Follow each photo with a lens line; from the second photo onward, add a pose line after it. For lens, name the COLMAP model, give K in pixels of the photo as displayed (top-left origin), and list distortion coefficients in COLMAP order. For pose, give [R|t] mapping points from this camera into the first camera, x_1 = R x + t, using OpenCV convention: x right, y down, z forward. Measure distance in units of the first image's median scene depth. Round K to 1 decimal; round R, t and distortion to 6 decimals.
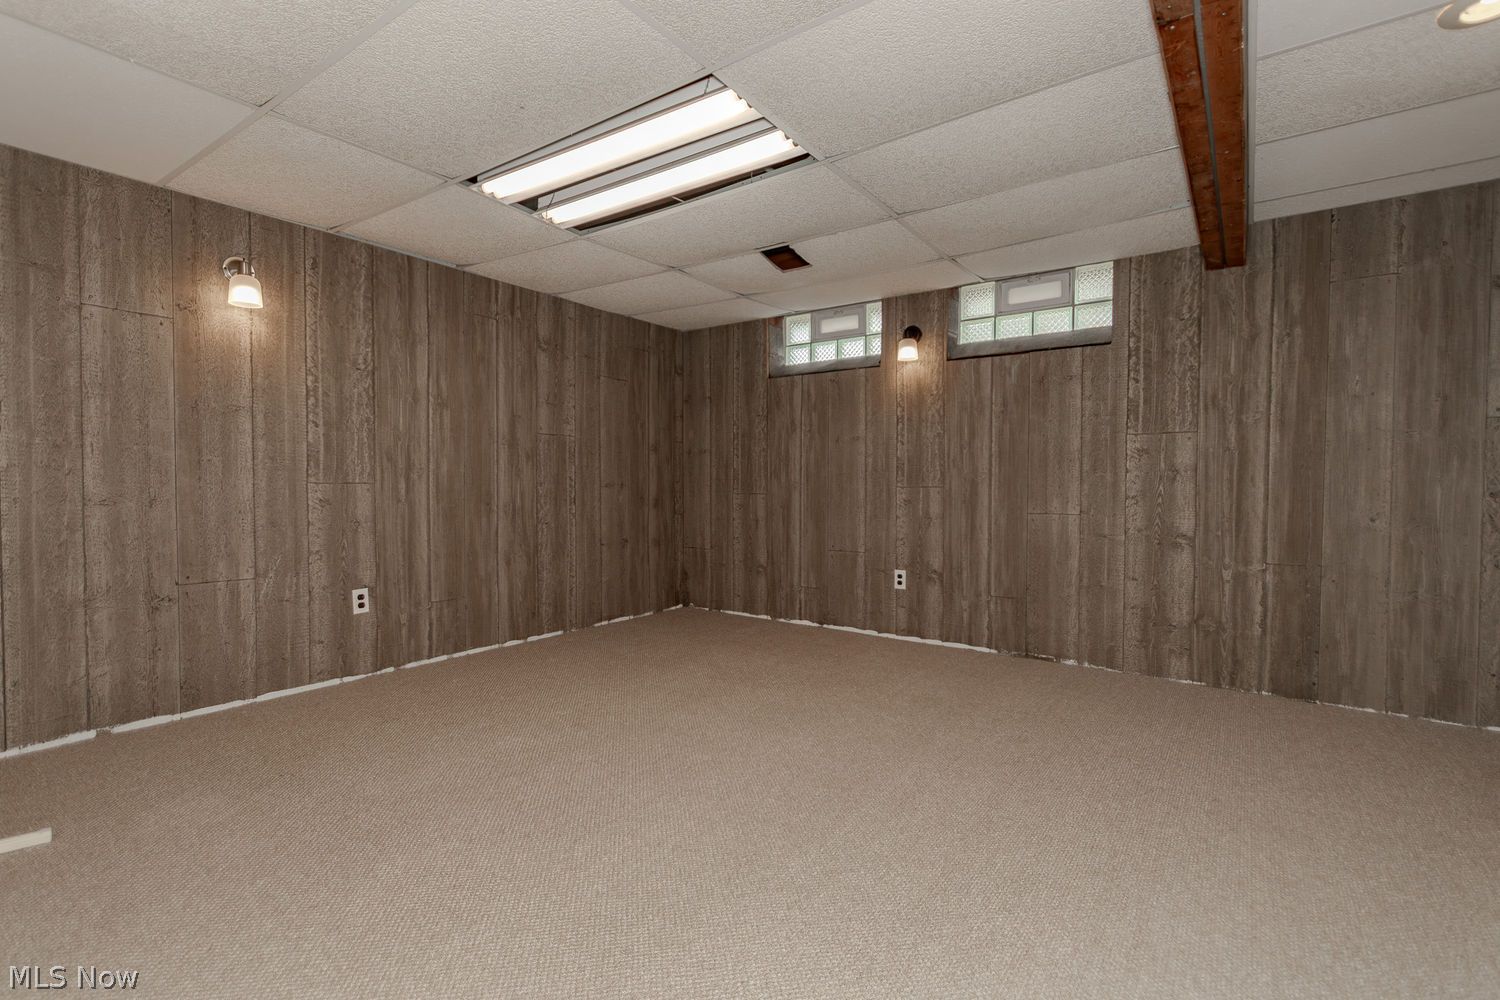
lens RADIAL K [[694.2, 0, 746.1], [0, 694.2, 514.1], [0, 0, 1]] dist [0.008843, -0.005210]
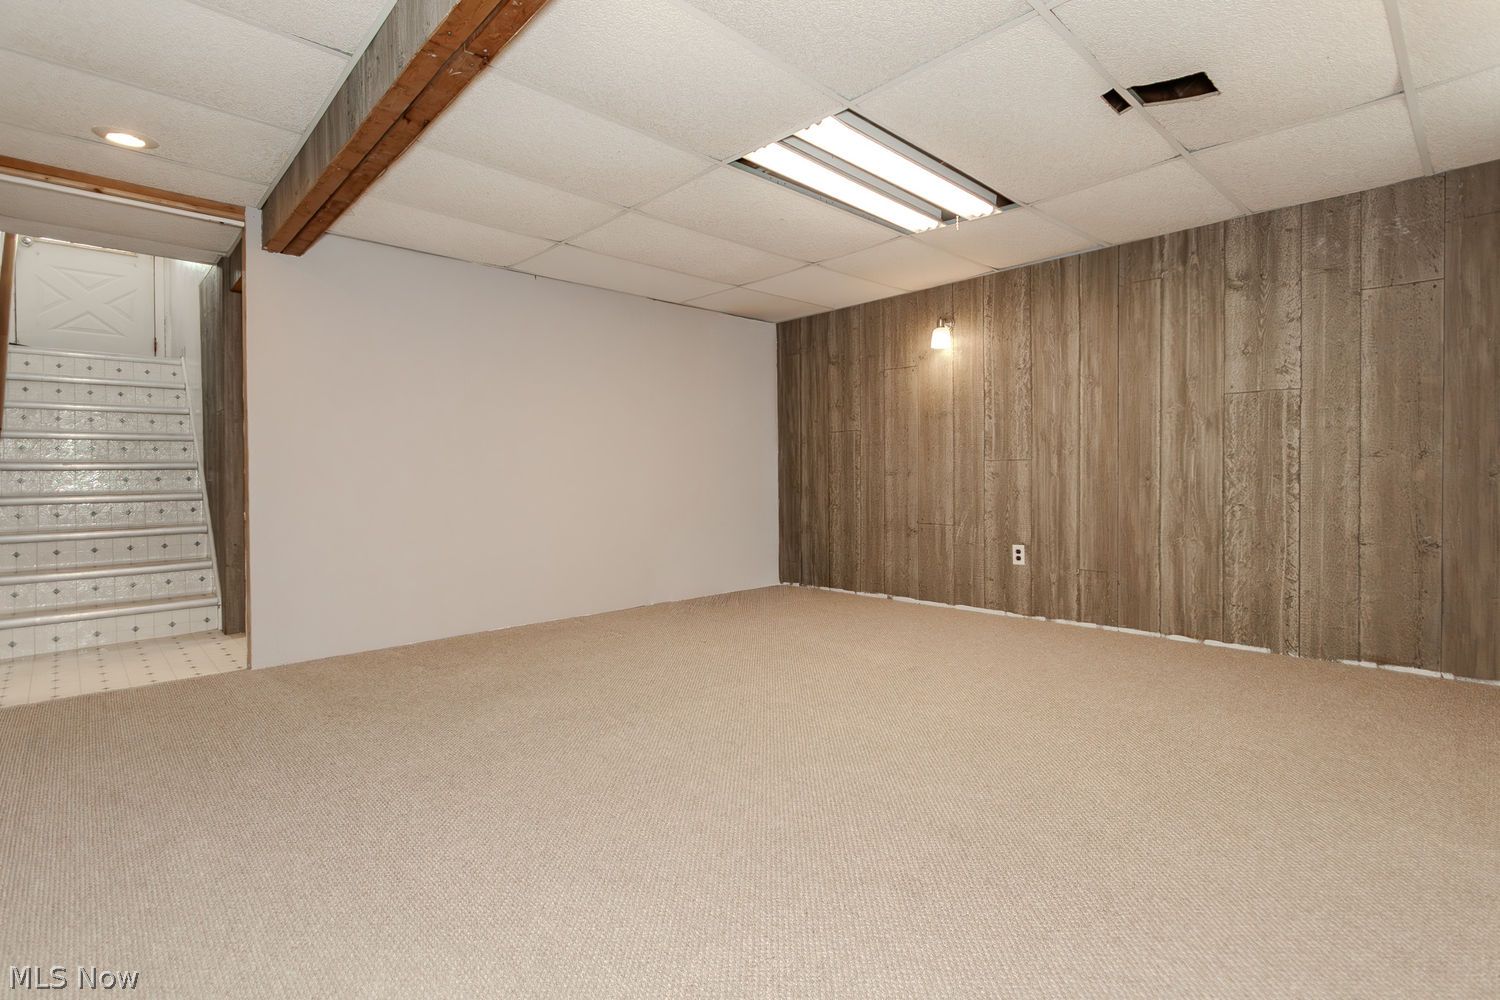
lens RADIAL K [[694.2, 0, 747.5], [0, 694.2, 486.9], [0, 0, 1]] dist [0.008843, -0.005210]
pose [[-0.183337, 0.013456, -0.982958, 0.904543], [-0.036111, 0.999139, 0.020412, -0.004819], [0.982387, 0.039238, -0.182693, 0.896464]]
